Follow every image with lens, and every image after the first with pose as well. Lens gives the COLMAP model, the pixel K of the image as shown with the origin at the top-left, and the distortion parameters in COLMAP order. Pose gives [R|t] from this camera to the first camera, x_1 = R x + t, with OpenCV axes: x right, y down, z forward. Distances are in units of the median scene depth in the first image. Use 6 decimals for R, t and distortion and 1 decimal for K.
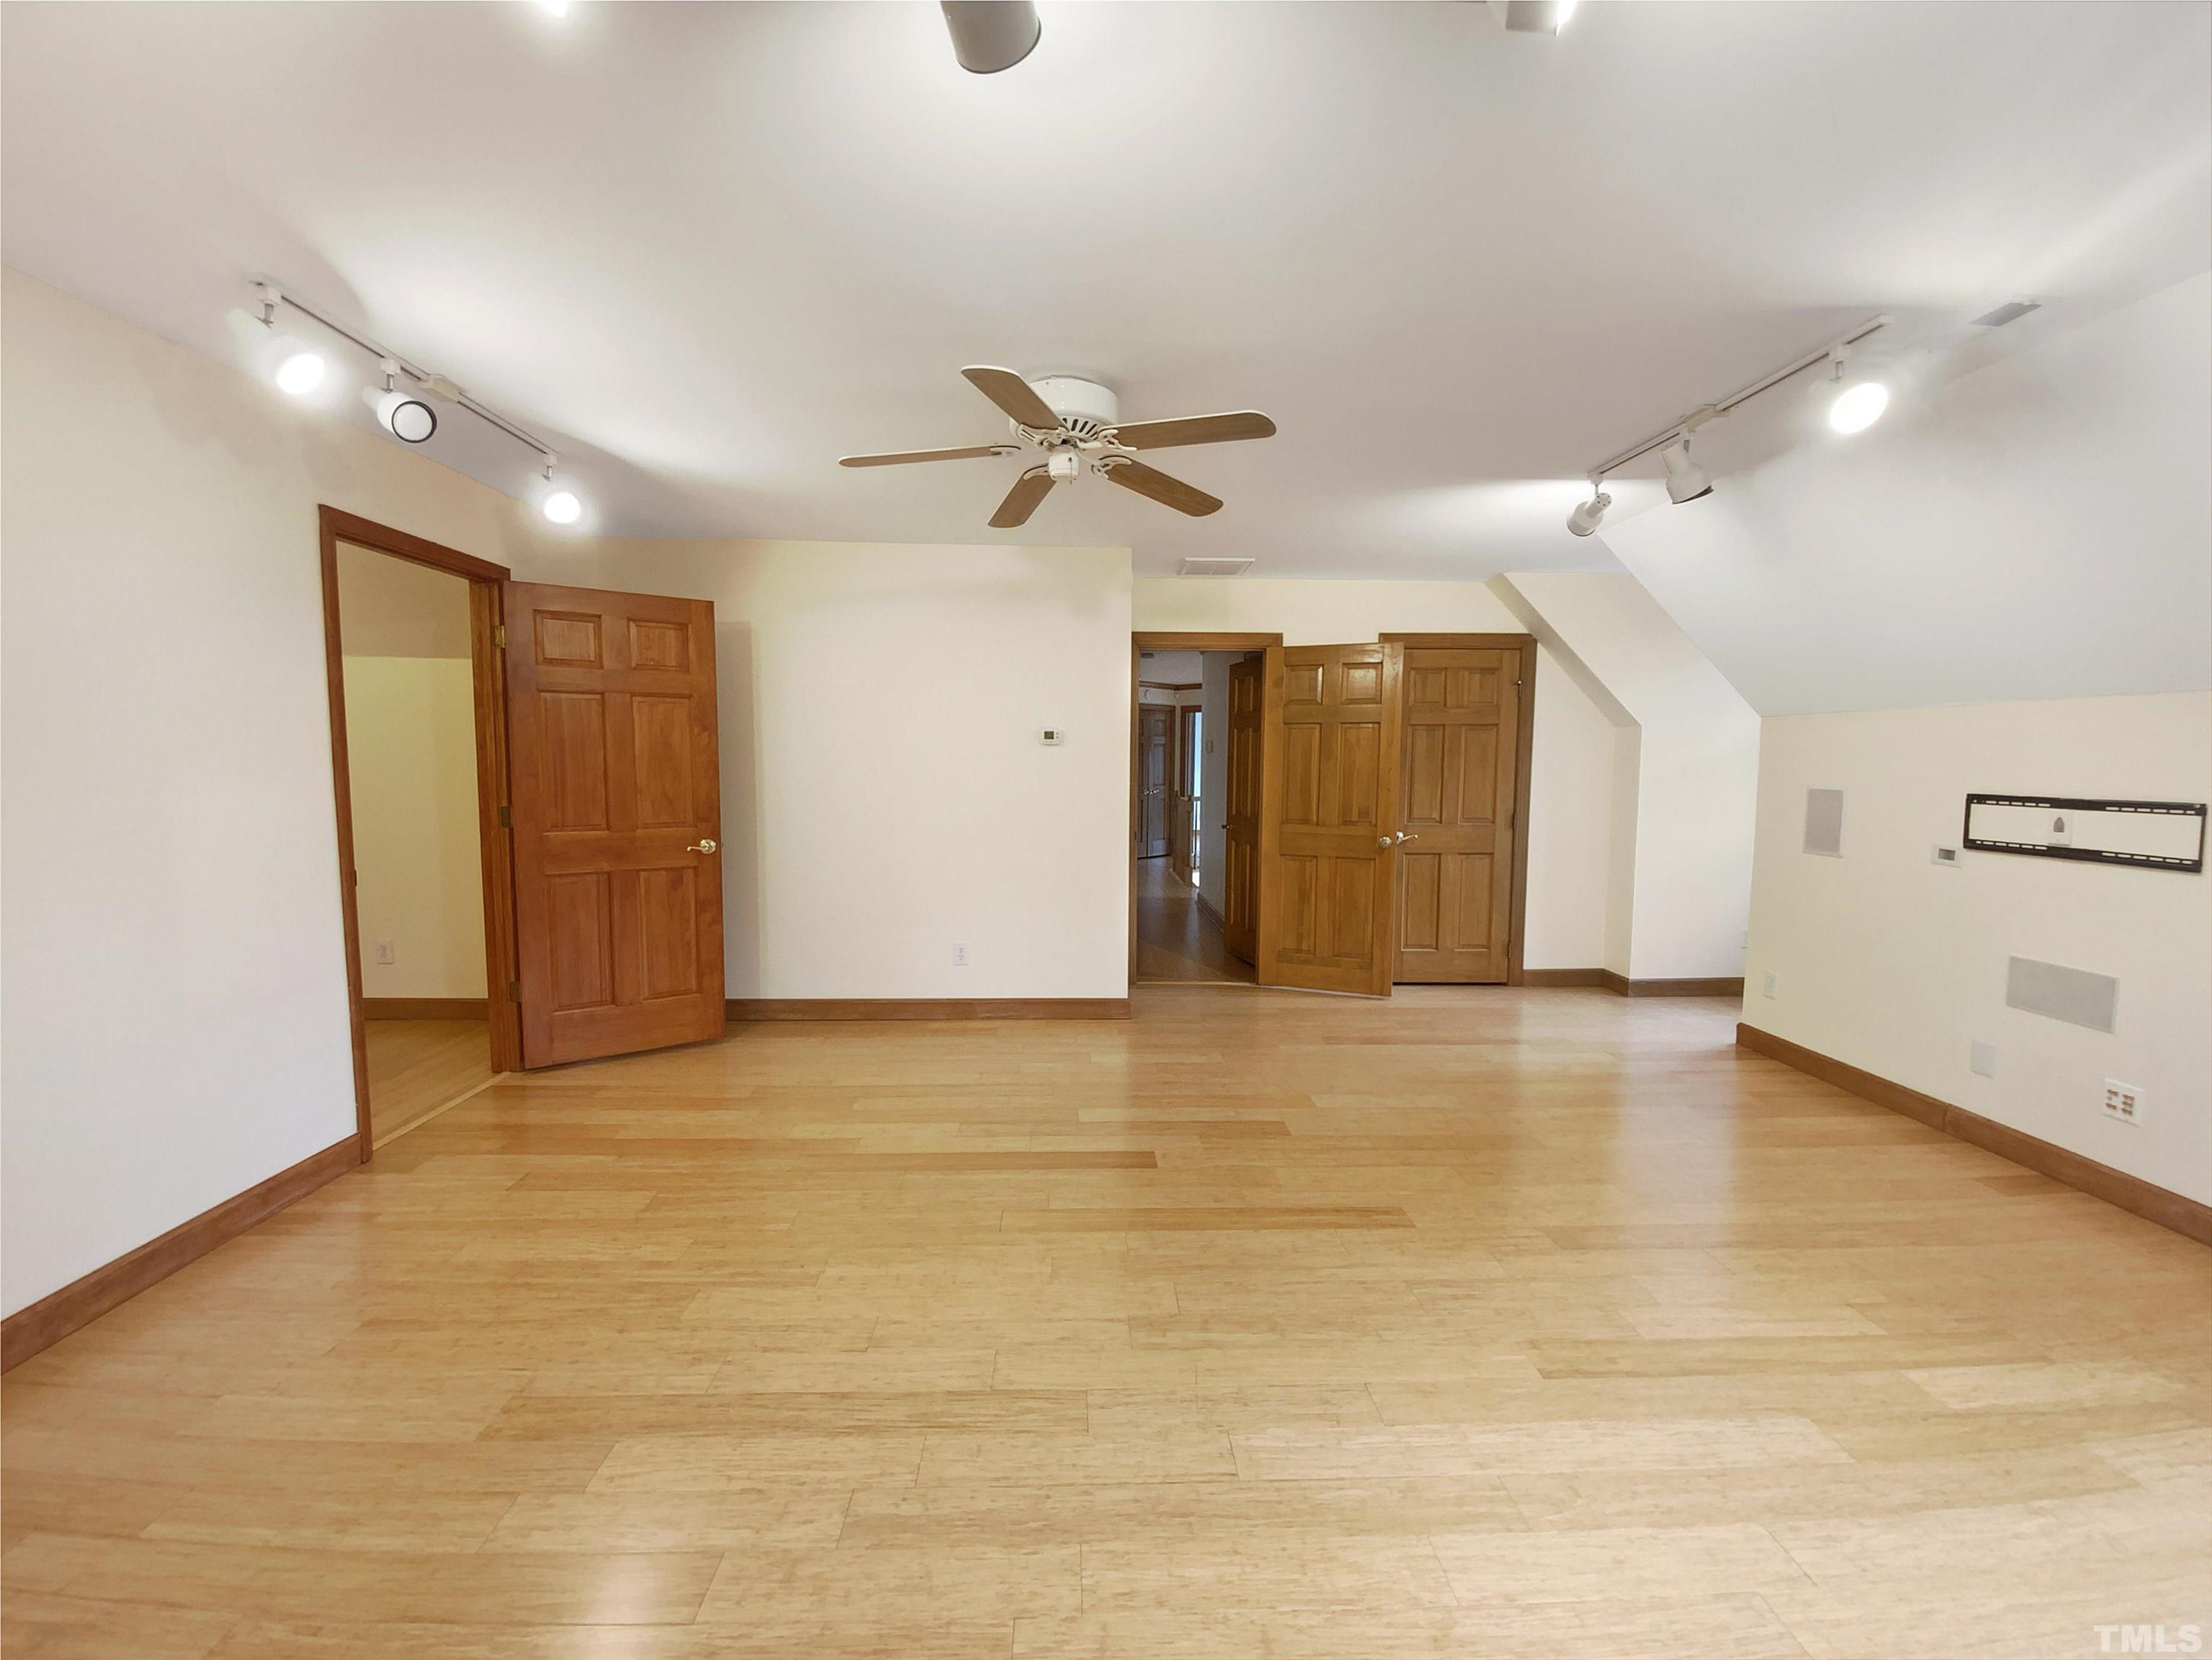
lens RADIAL K [[903.3, 0, 1108.7], [0, 903.3, 803.8], [0, 0, 1]] dist [0.034376, -0.013015]
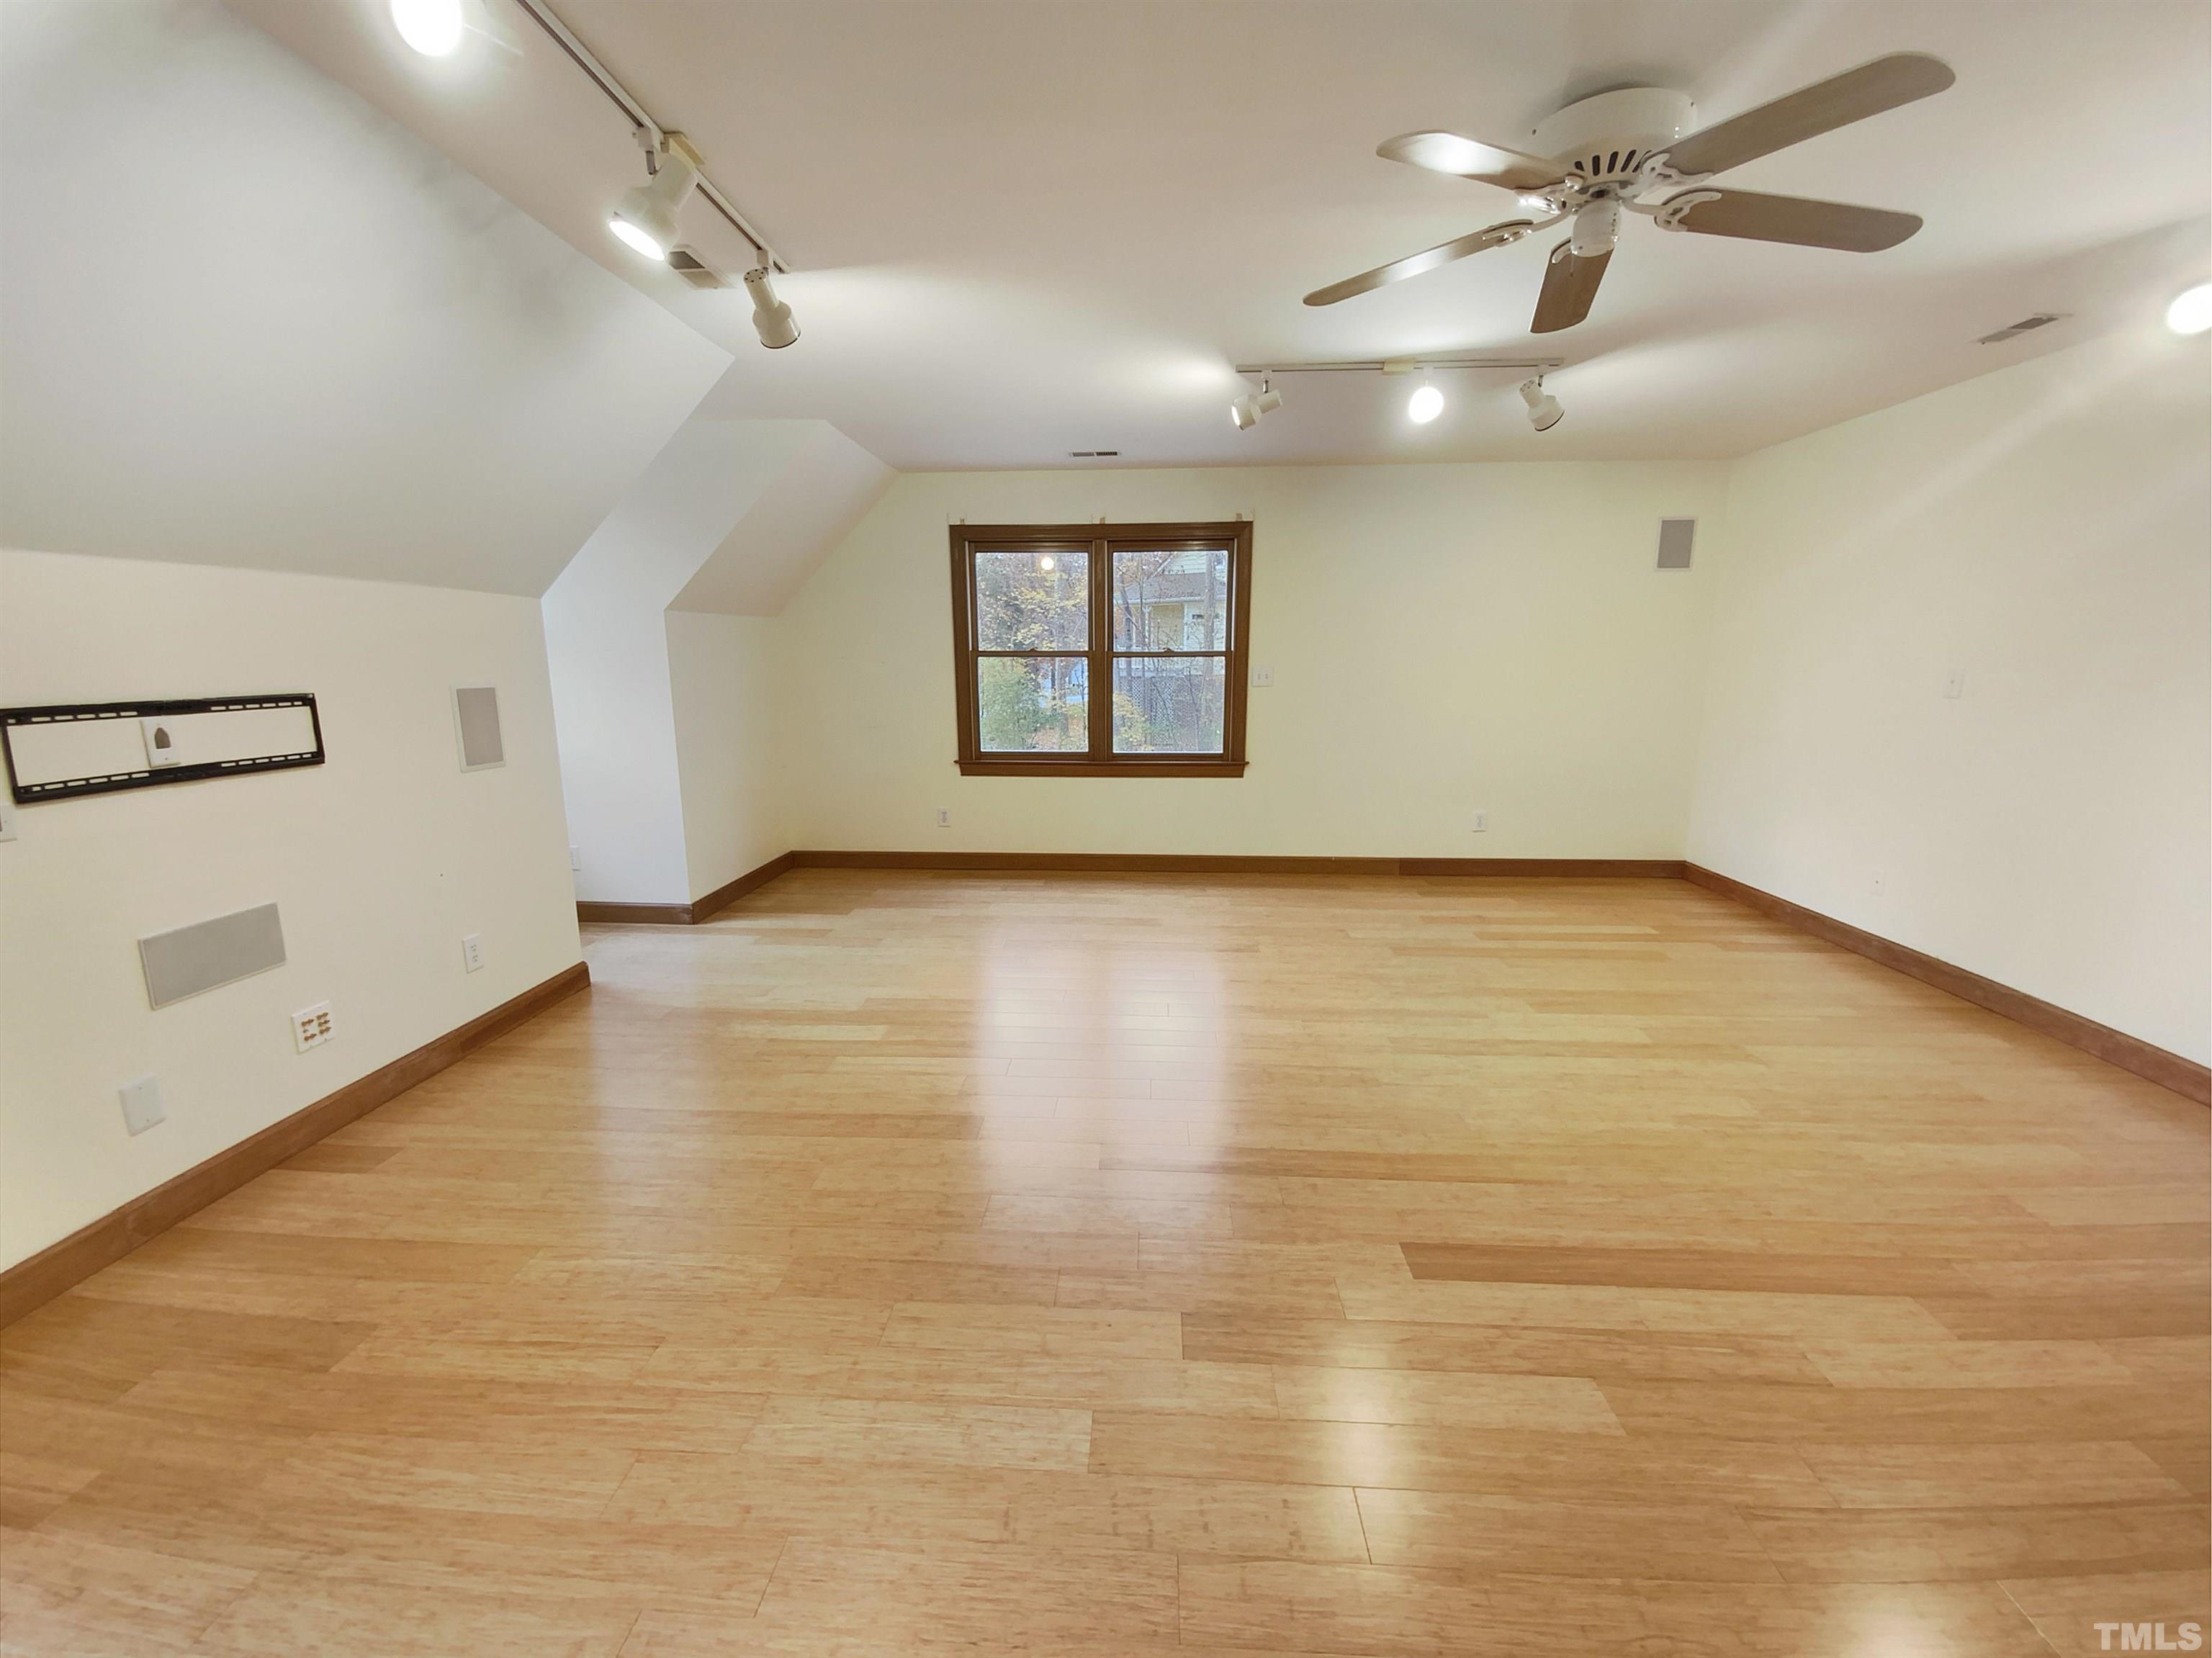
lens RADIAL K [[898.4, 0, 1097.7], [0, 898.4, 832.6], [0, 0, 1]] dist [0.003155, -0.012046]
pose [[-0.993988, -0.025645, 0.106443, 0.227924], [0.000583, 0.970929, 0.239366, -0.075063], [-0.109488, 0.237989, -0.965077, 1.679128]]
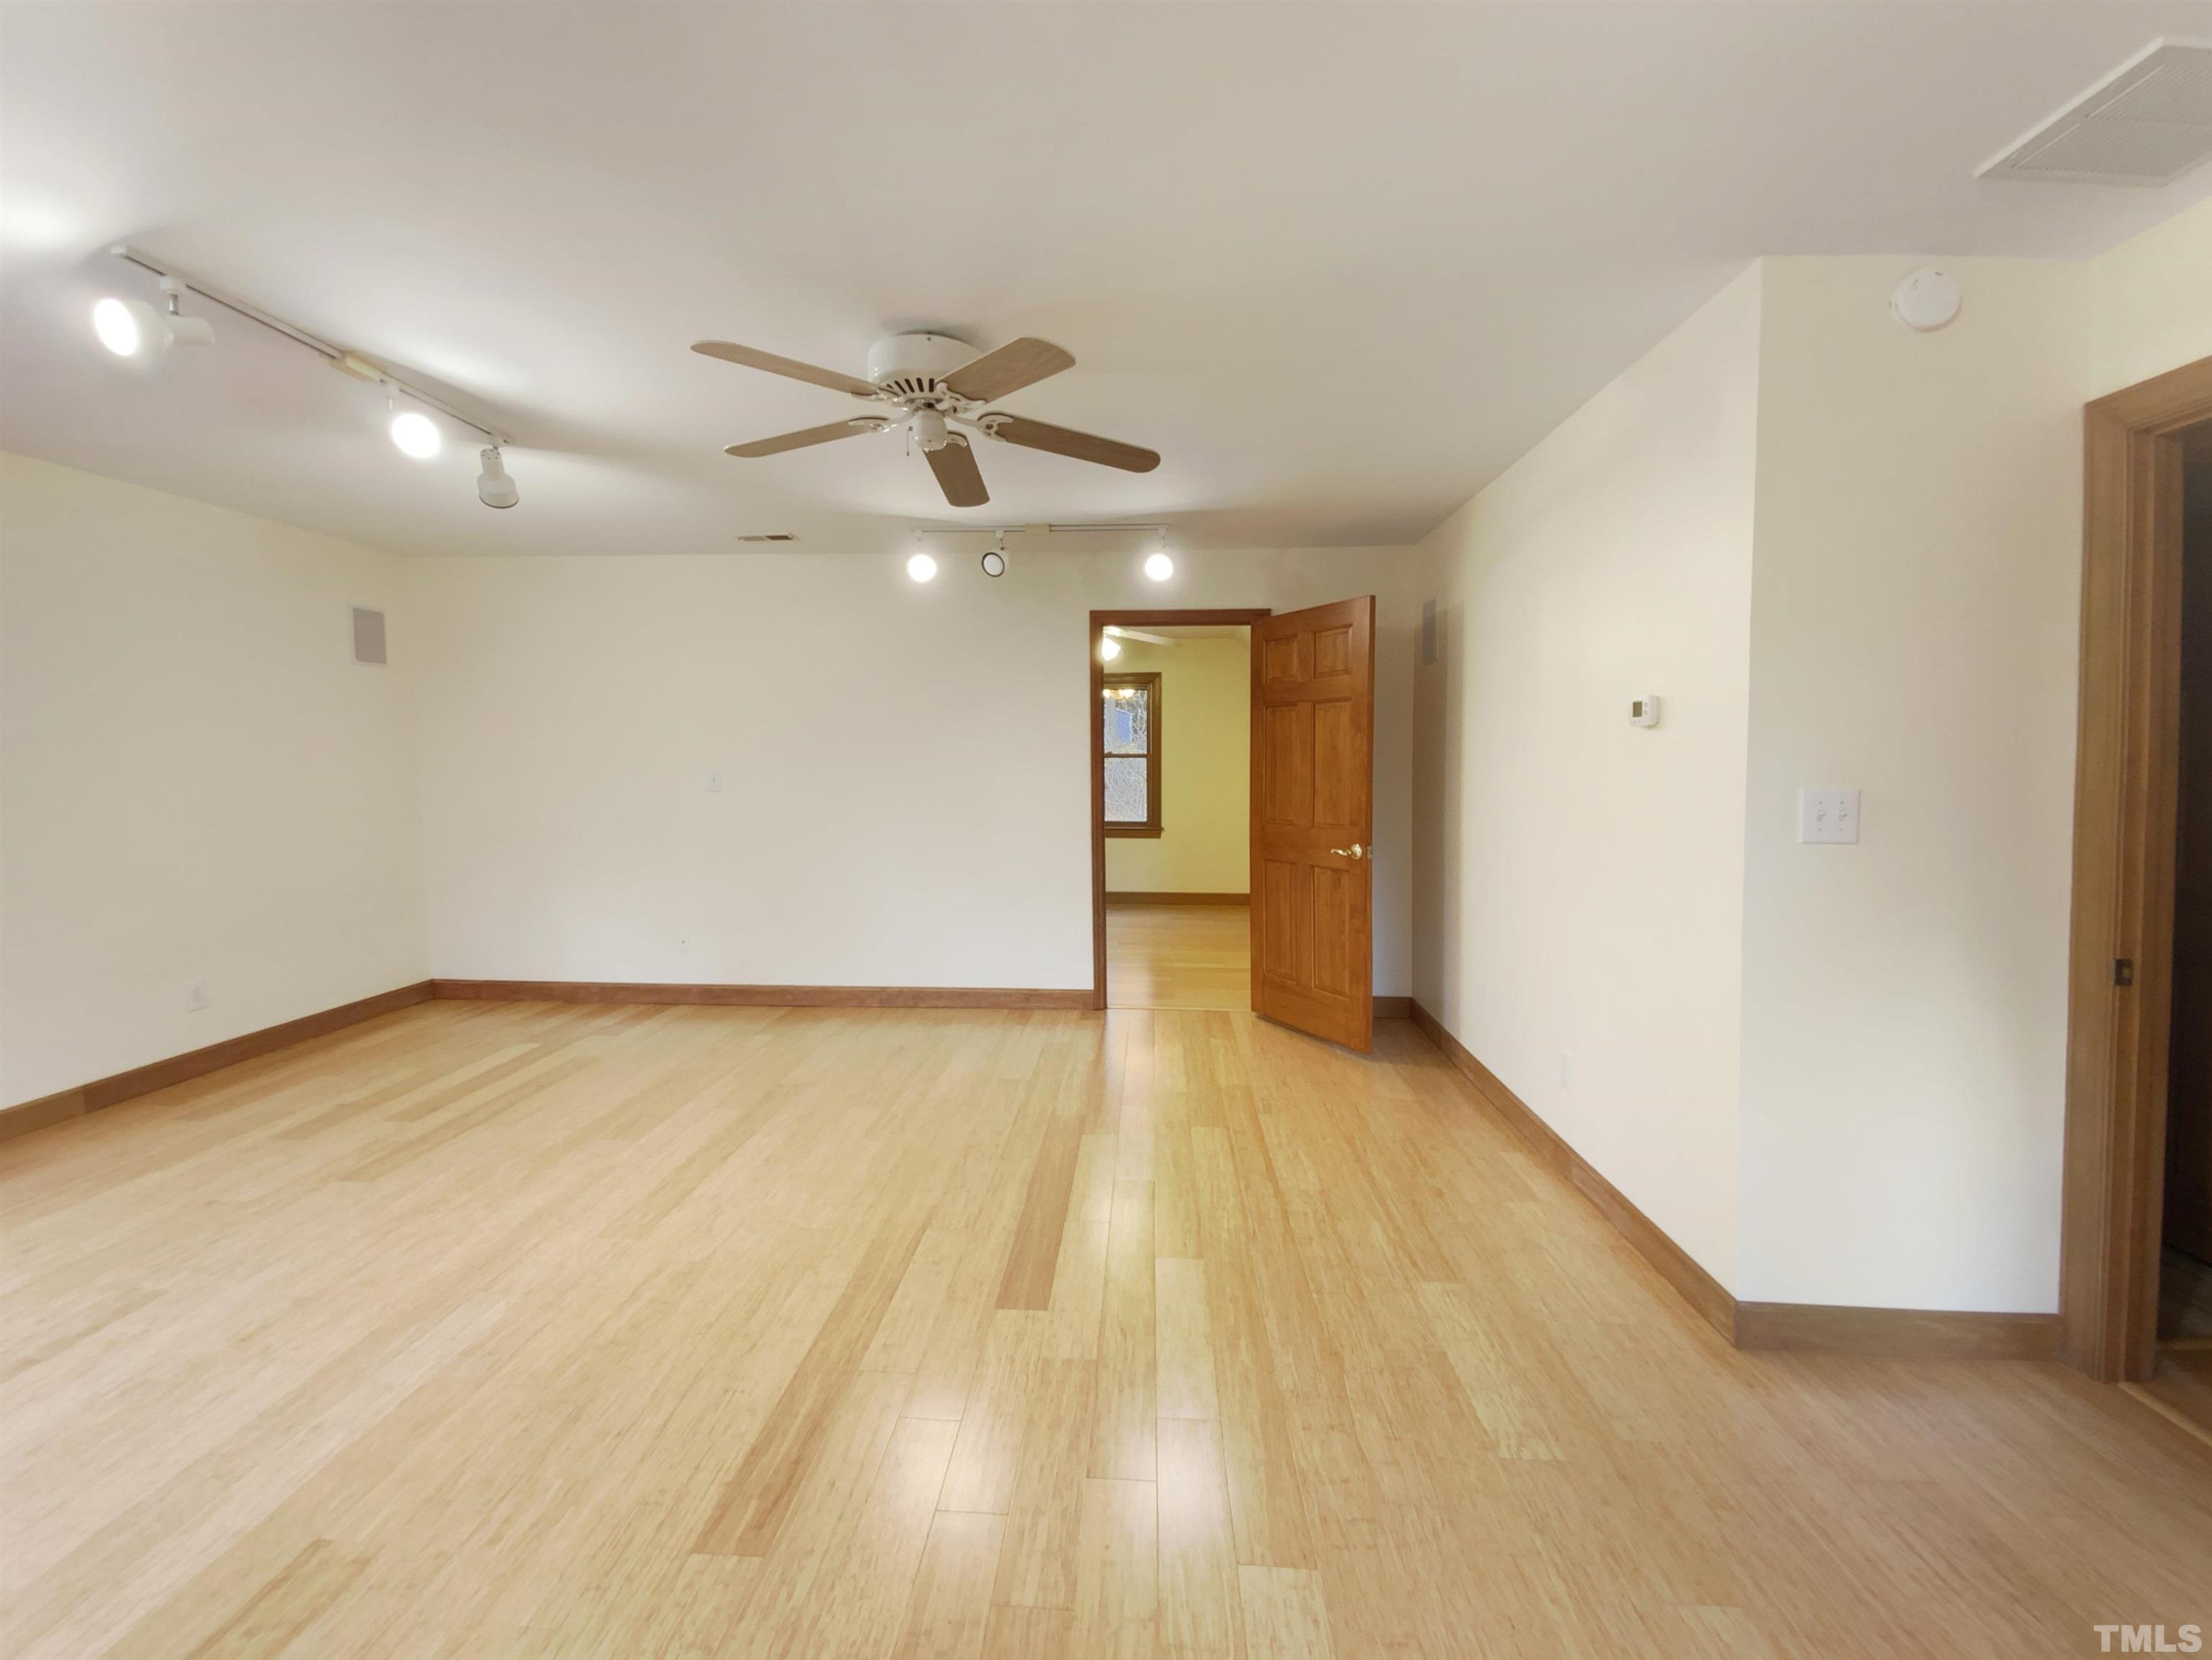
lens RADIAL K [[916.8, 0, 1083.4], [0, 916.8, 810.7], [0, 0, 1]] dist [0.028164, -0.011766]
pose [[-0.116885, 0.043382, -0.992197, 0.797838], [-0.051905, 0.997413, 0.049725, -0.042547], [0.991788, 0.057312, -0.114331, 1.174536]]
